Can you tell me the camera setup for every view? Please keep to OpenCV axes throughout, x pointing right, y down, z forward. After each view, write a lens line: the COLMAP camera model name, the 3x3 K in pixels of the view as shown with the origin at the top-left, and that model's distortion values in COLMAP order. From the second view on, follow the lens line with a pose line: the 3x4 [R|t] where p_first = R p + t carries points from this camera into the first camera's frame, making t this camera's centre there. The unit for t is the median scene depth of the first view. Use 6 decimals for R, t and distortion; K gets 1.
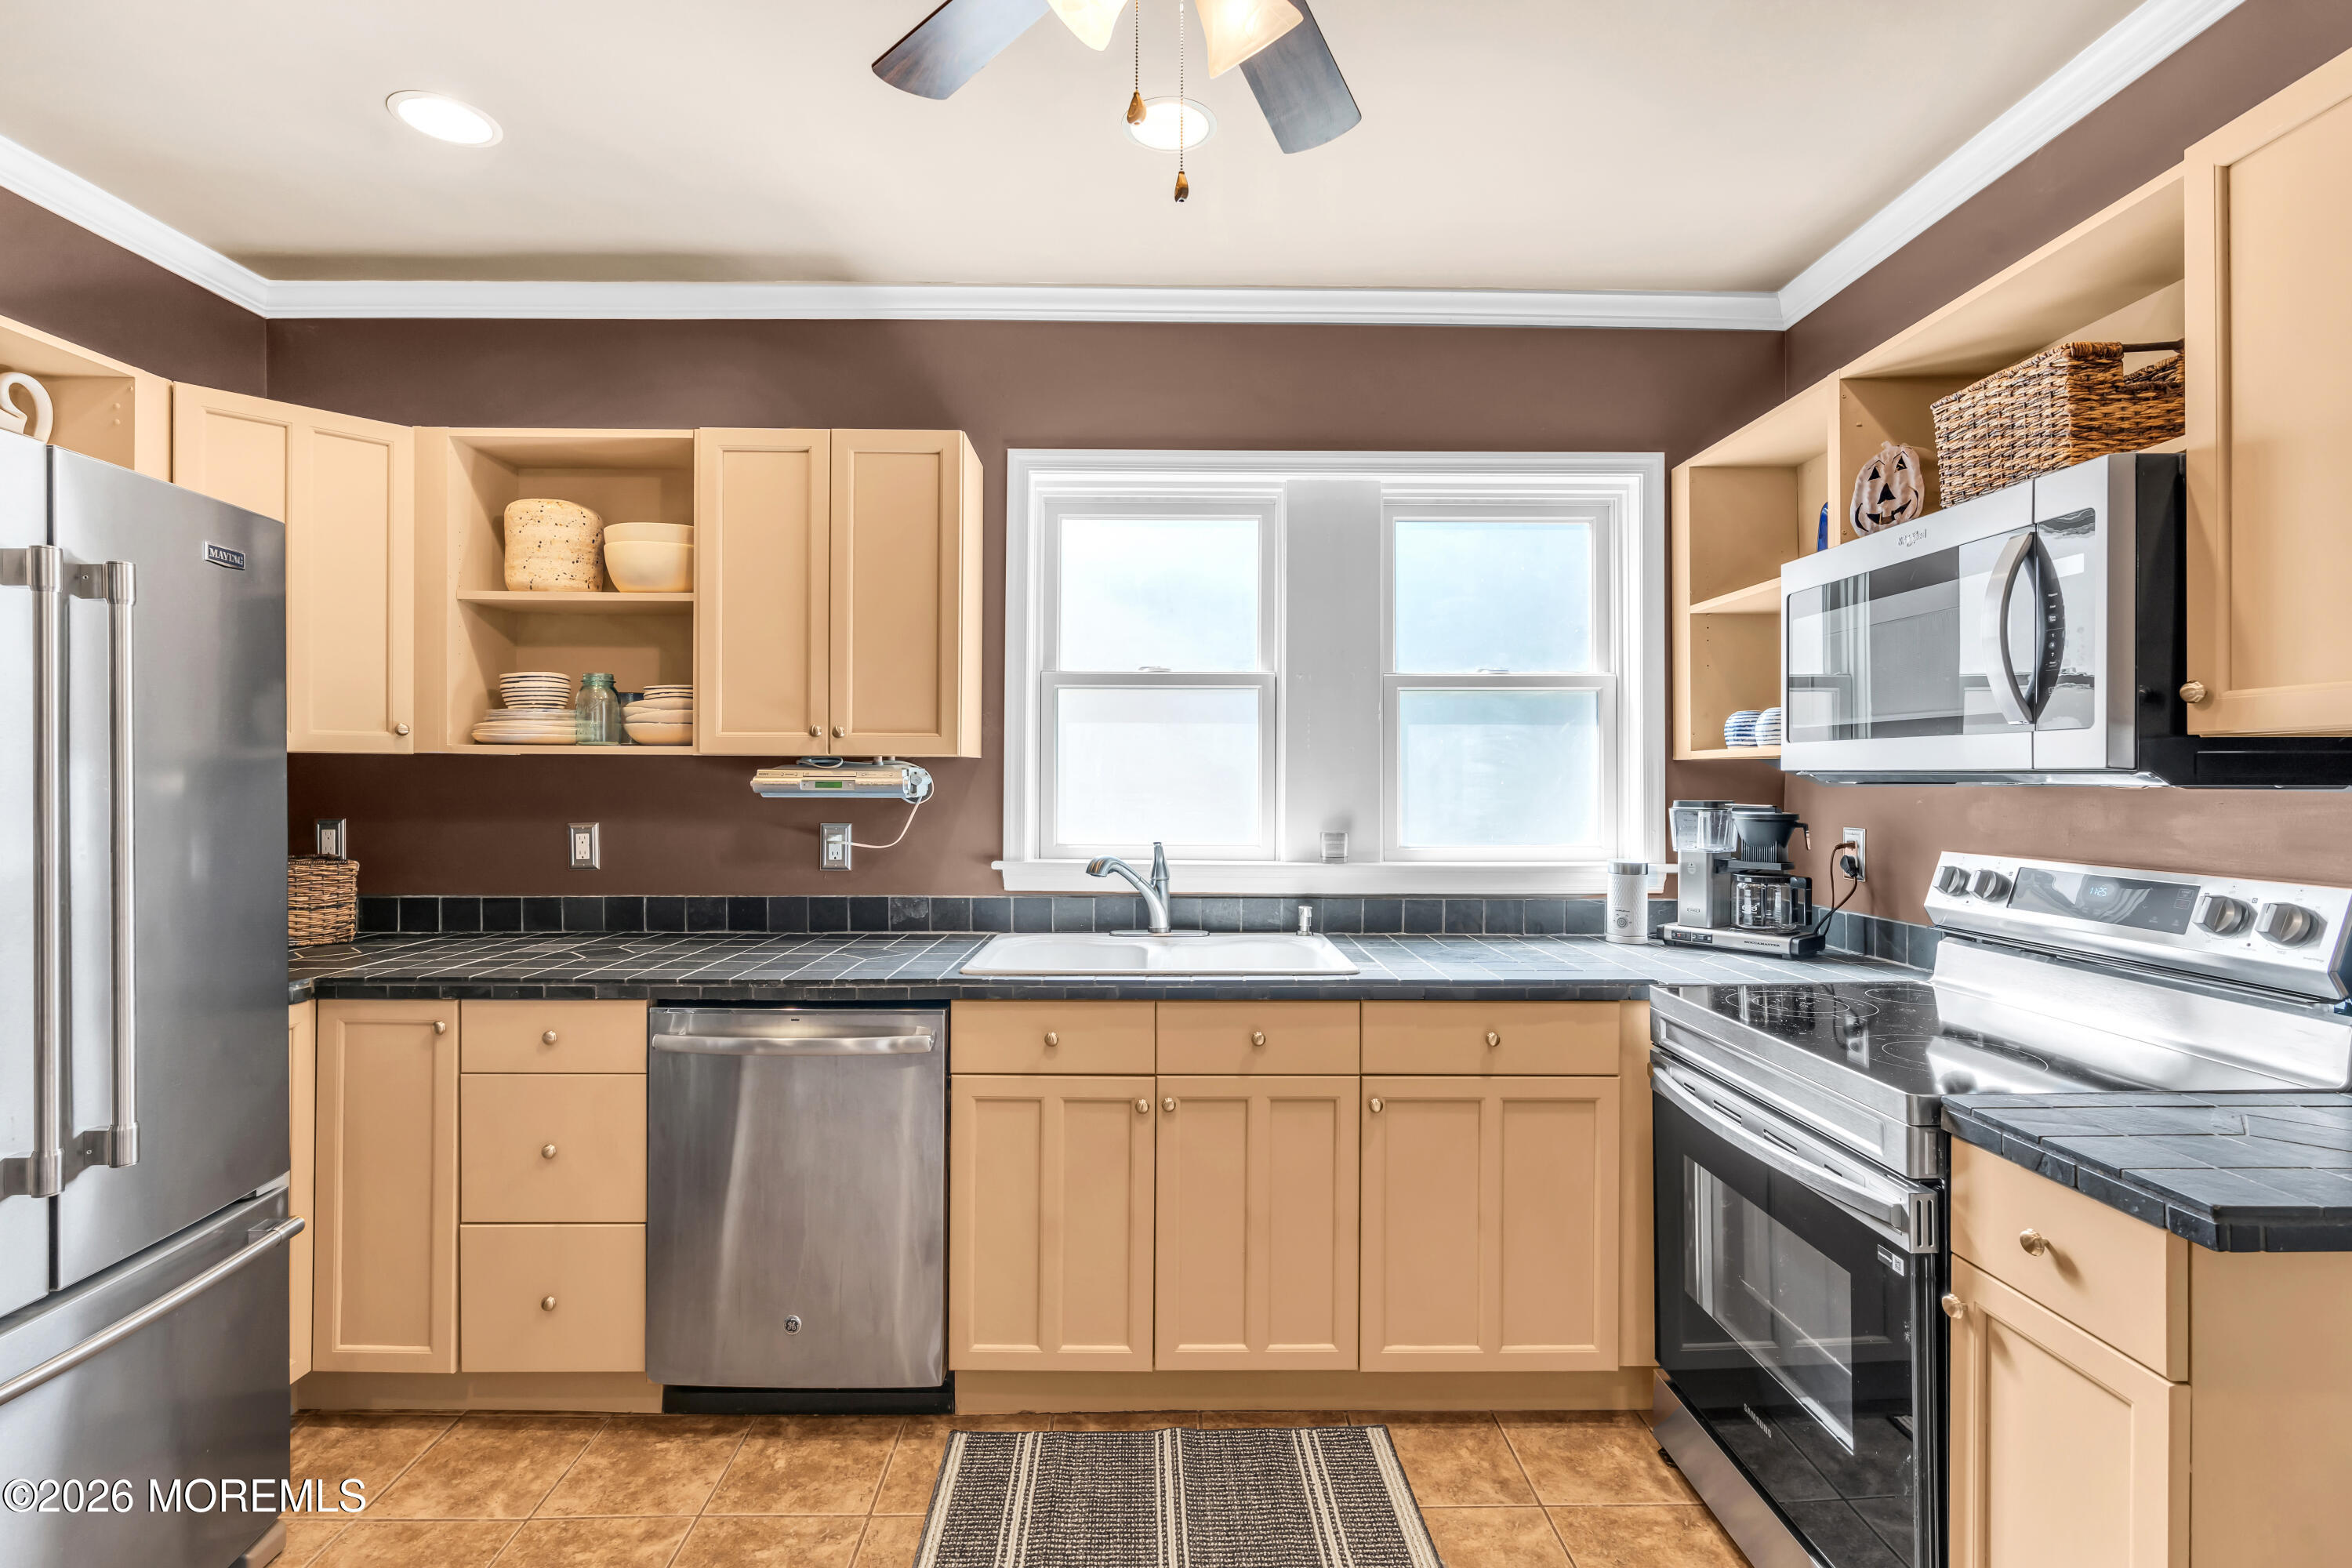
lens RADIAL K [[1085.1, 0, 1163.7], [0, 1085.1, 778.8], [0, 0, 1]] dist [-0.003934, 0.000337]
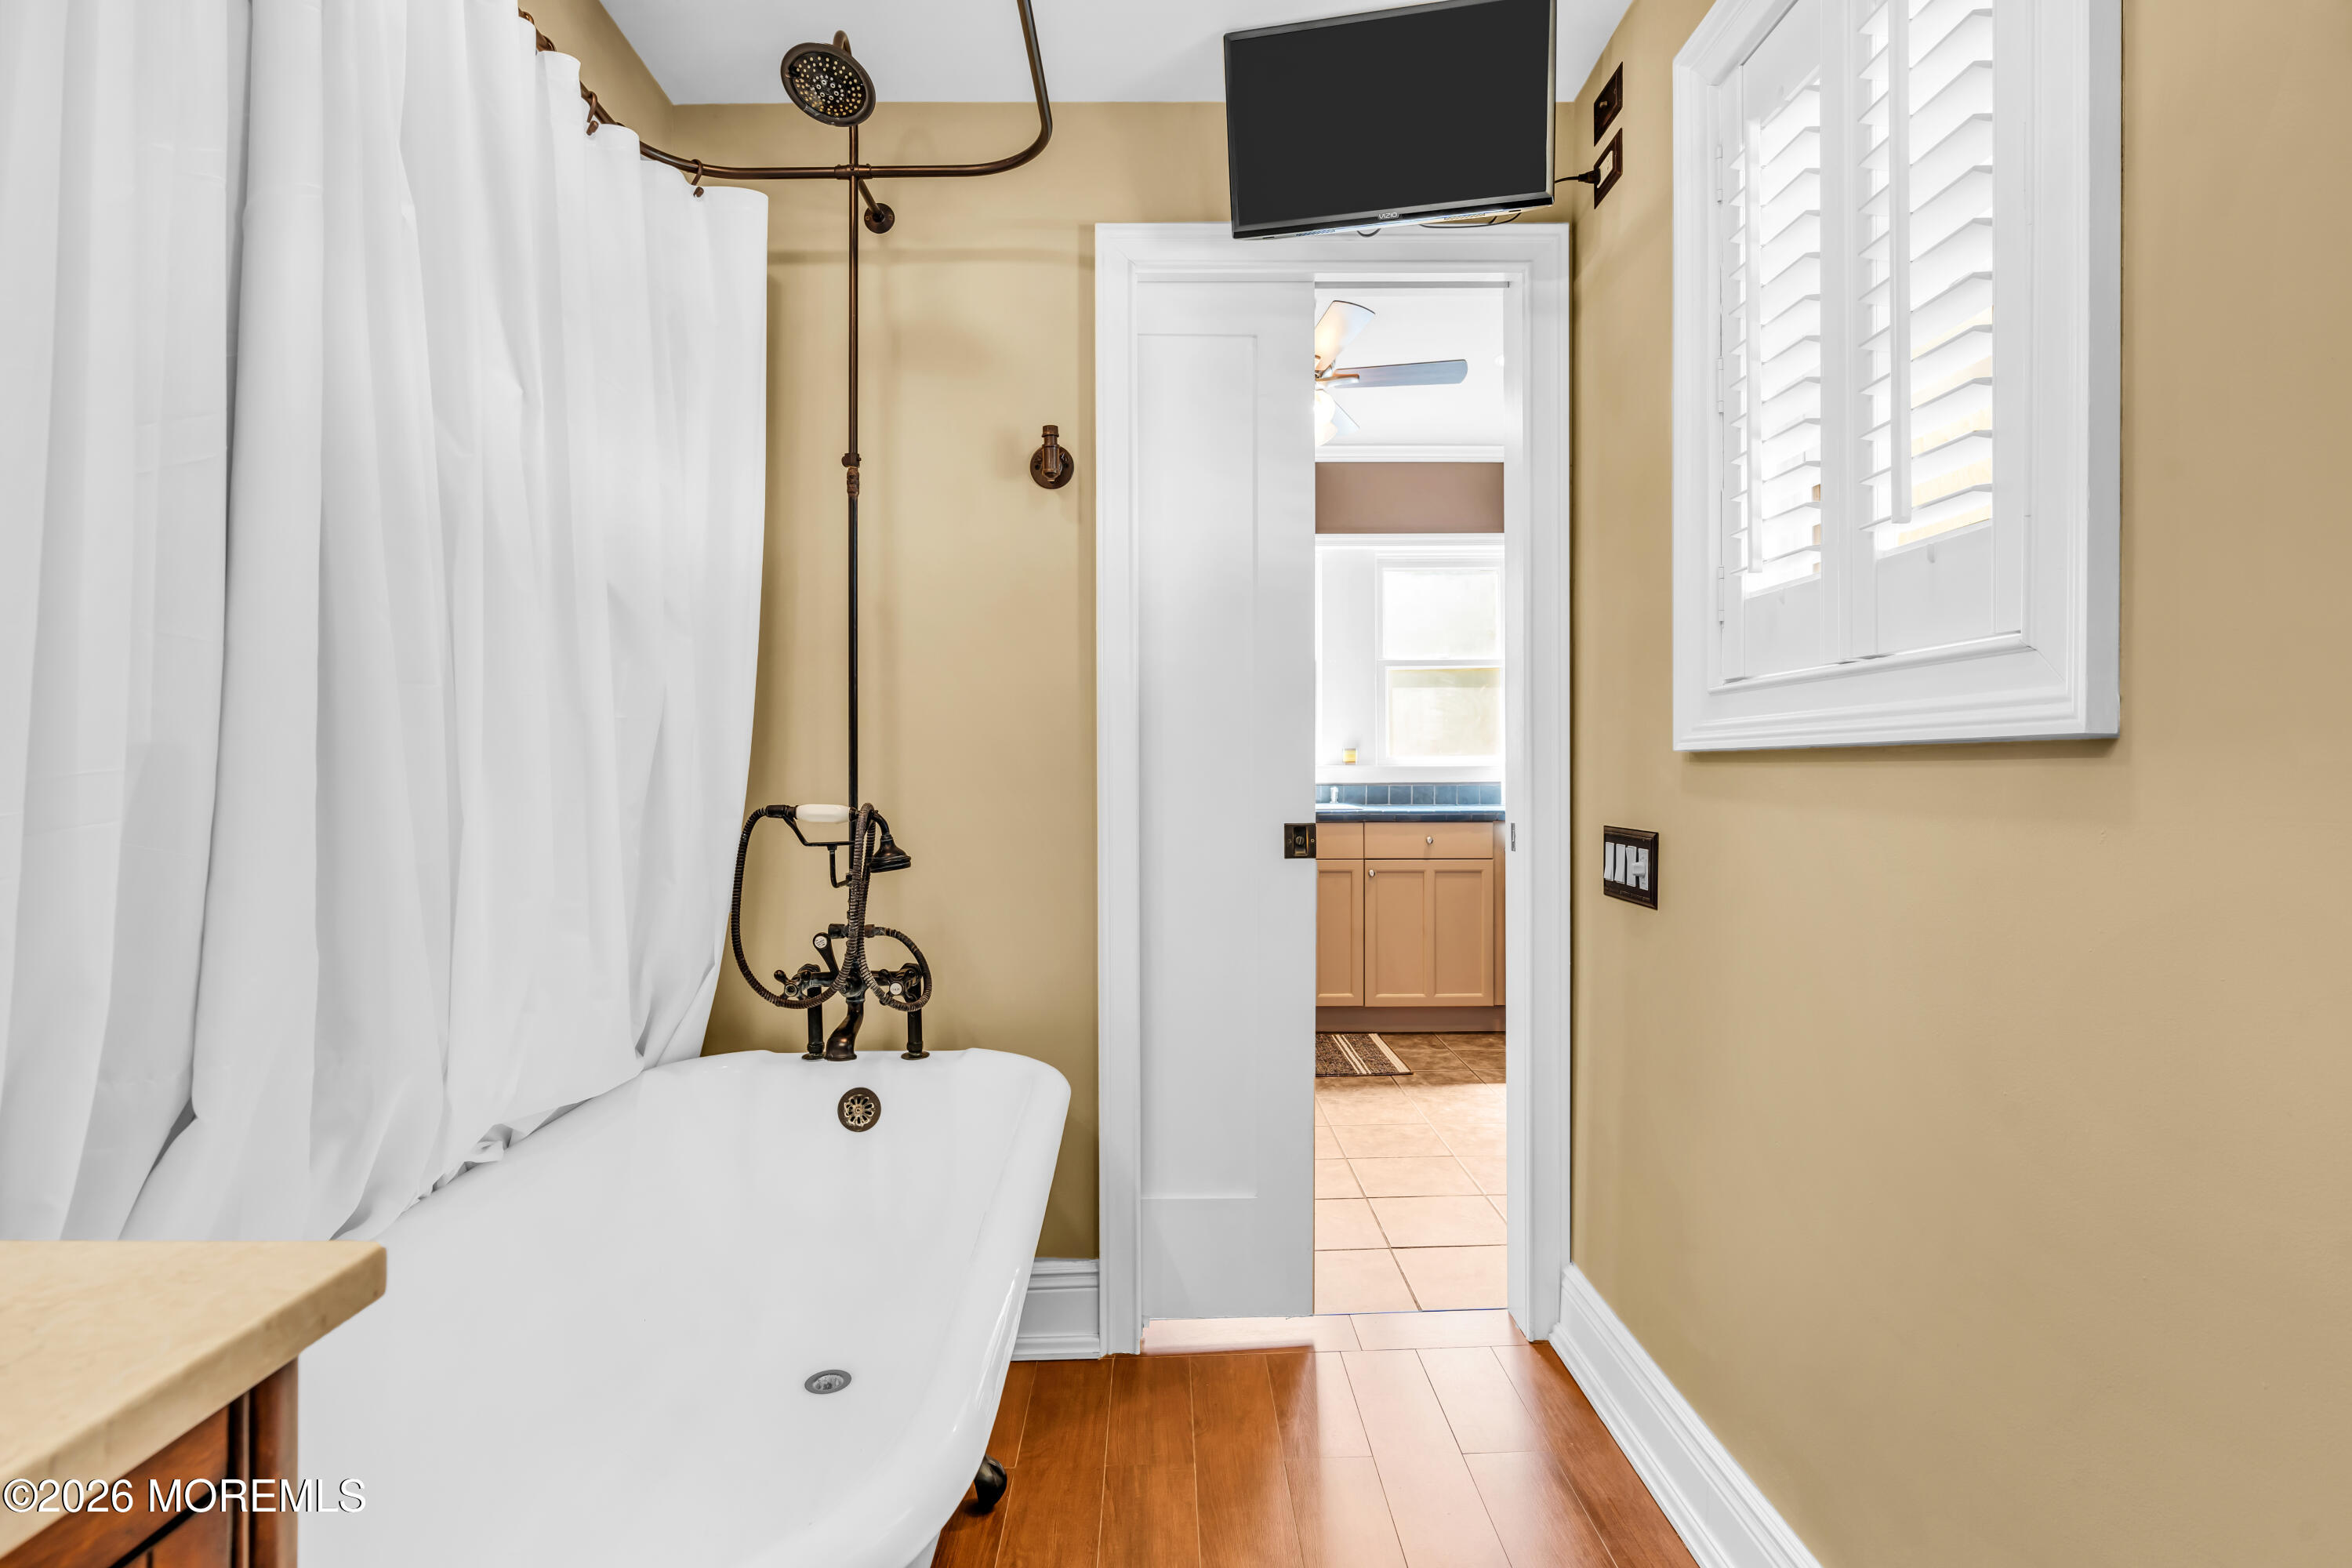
lens RADIAL K [[1081.7, 0, 1165.1], [0, 1081.7, 771.5], [0, 0, 1]] dist [-0.006676, 0.000313]
pose [[0.999839, -0.009674, -0.015091, -0.154788], [0.009797, 0.999919, 0.008099, 0.089455], [0.015011, -0.008245, 0.999853, -1.005657]]
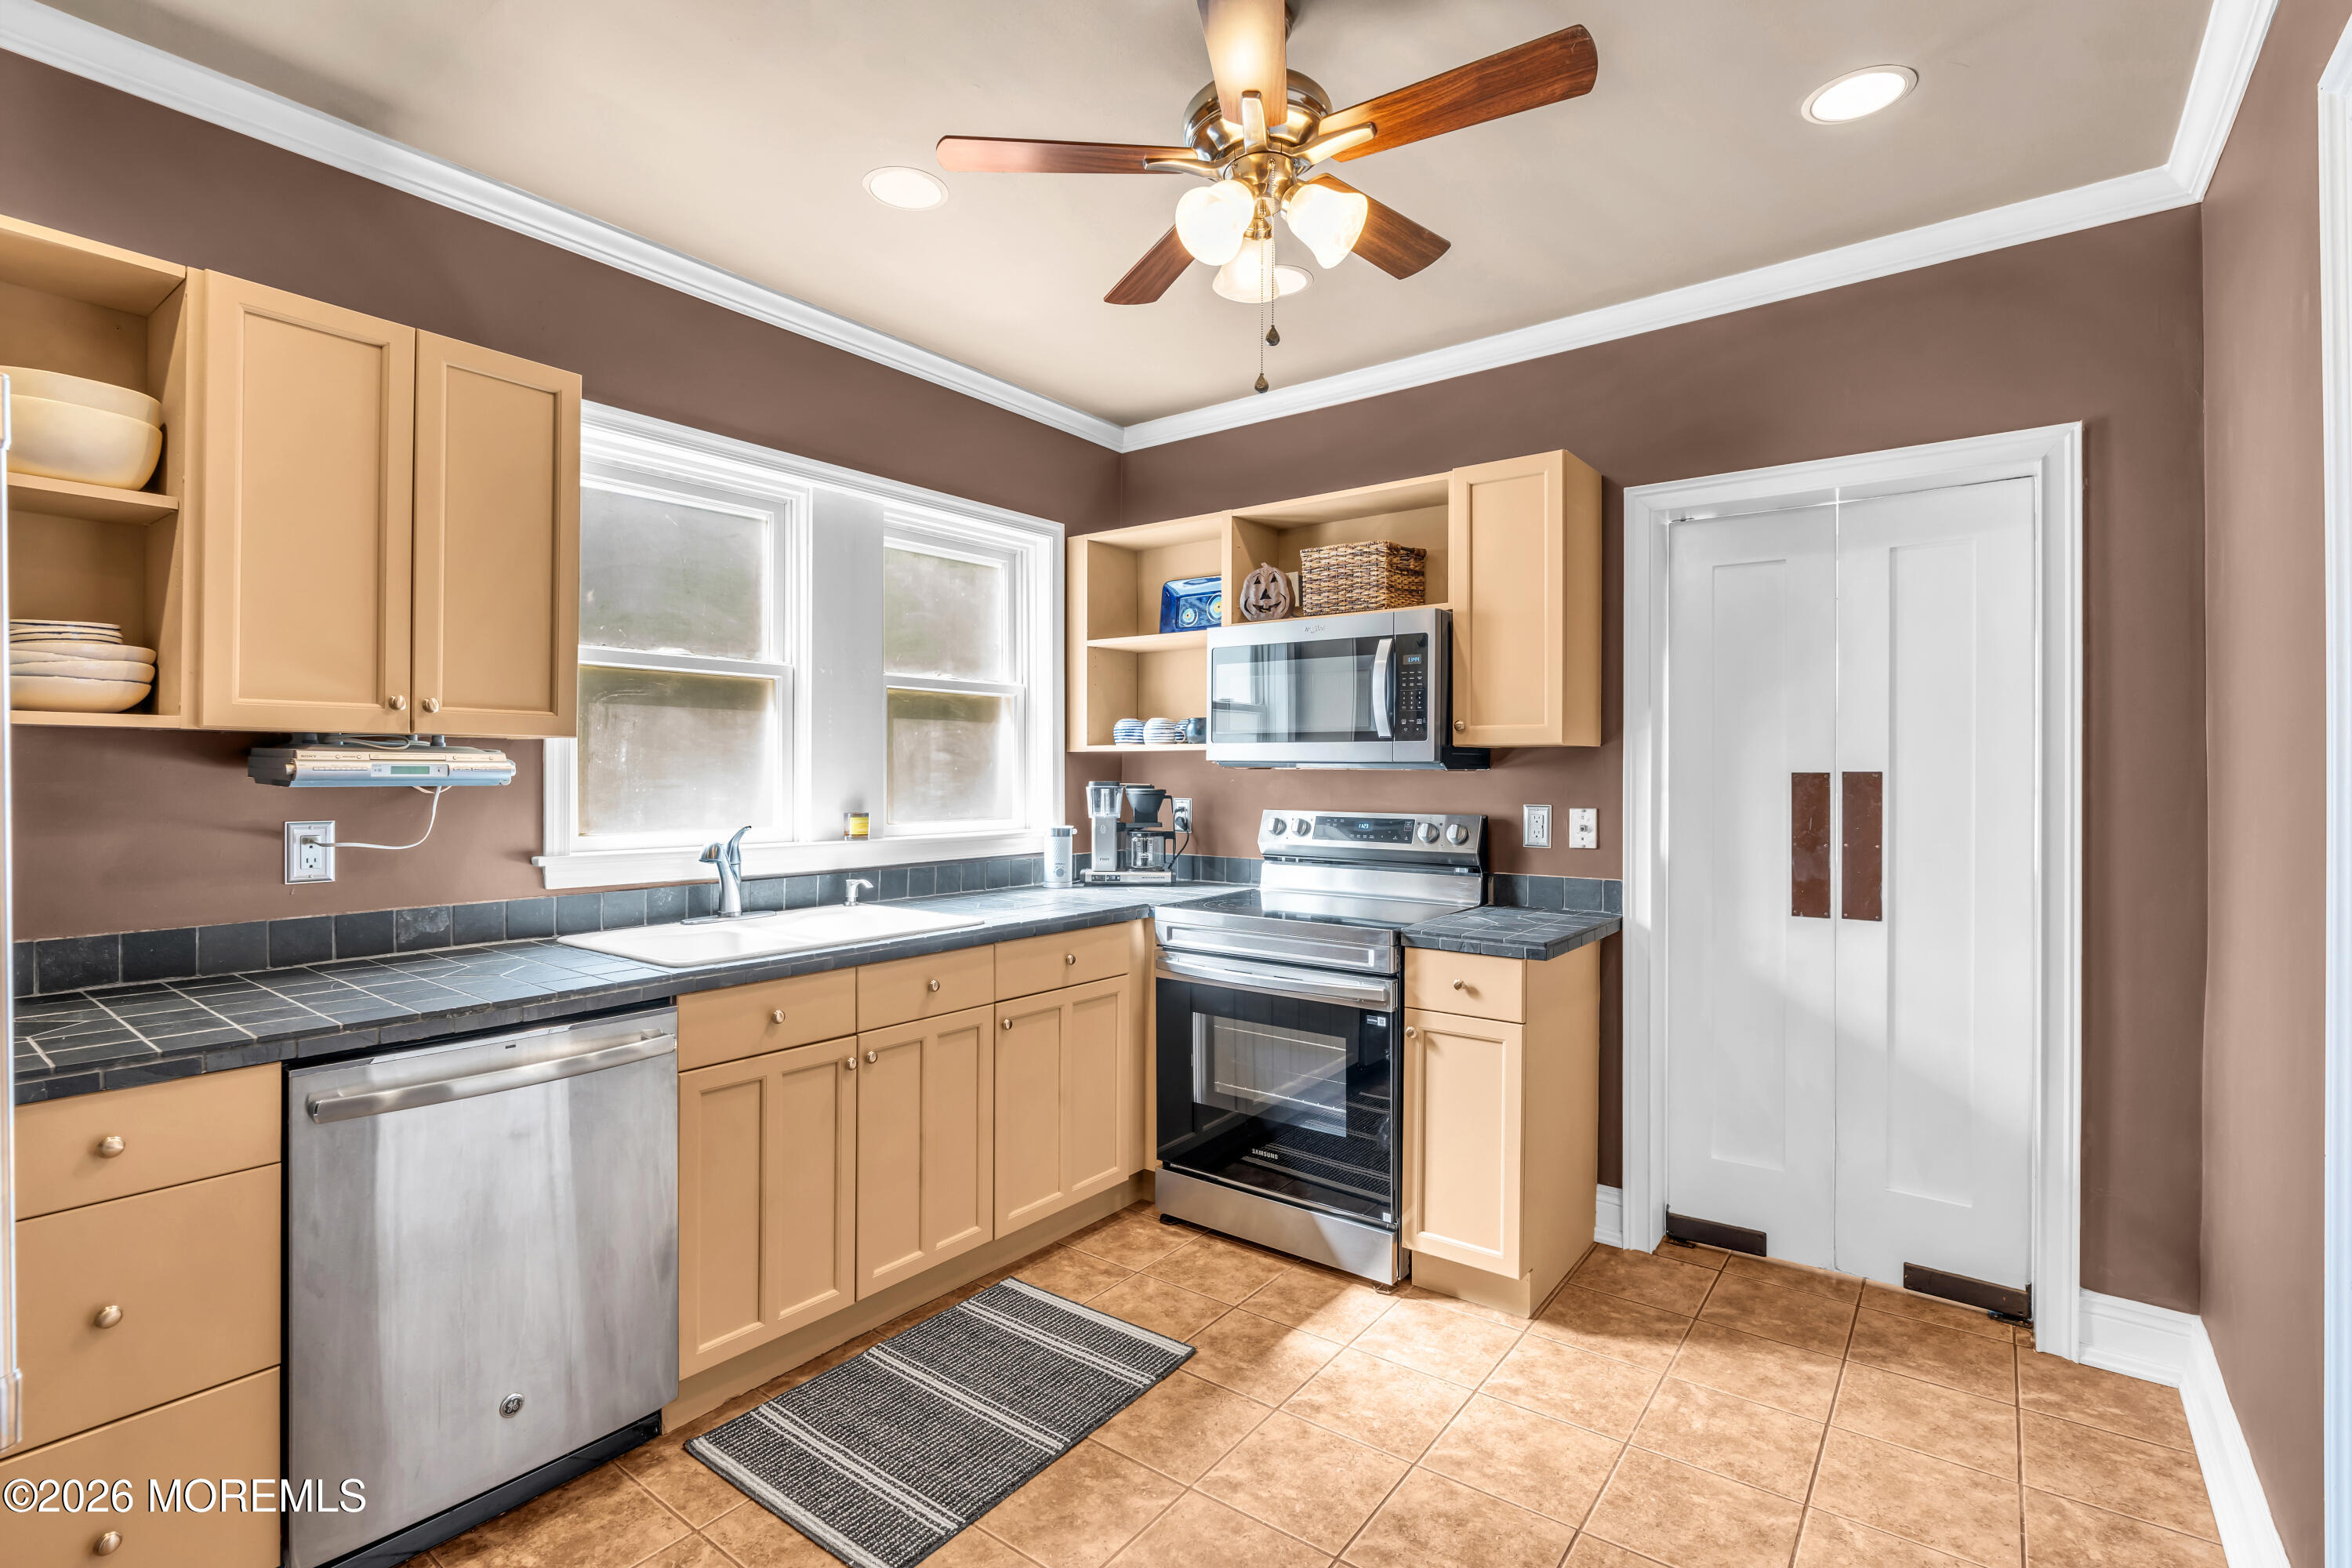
lens RADIAL K [[1078.3, 0, 1177.0], [0, 1078.3, 774.4], [0, 0, 1]] dist [-0.000480, -0.000173]
pose [[0.622802, -0.003684, 0.782370, -0.649429], [-0.002517, 0.999974, 0.006712, 0.002028], [-0.782375, -0.006149, 0.622777, 0.065447]]
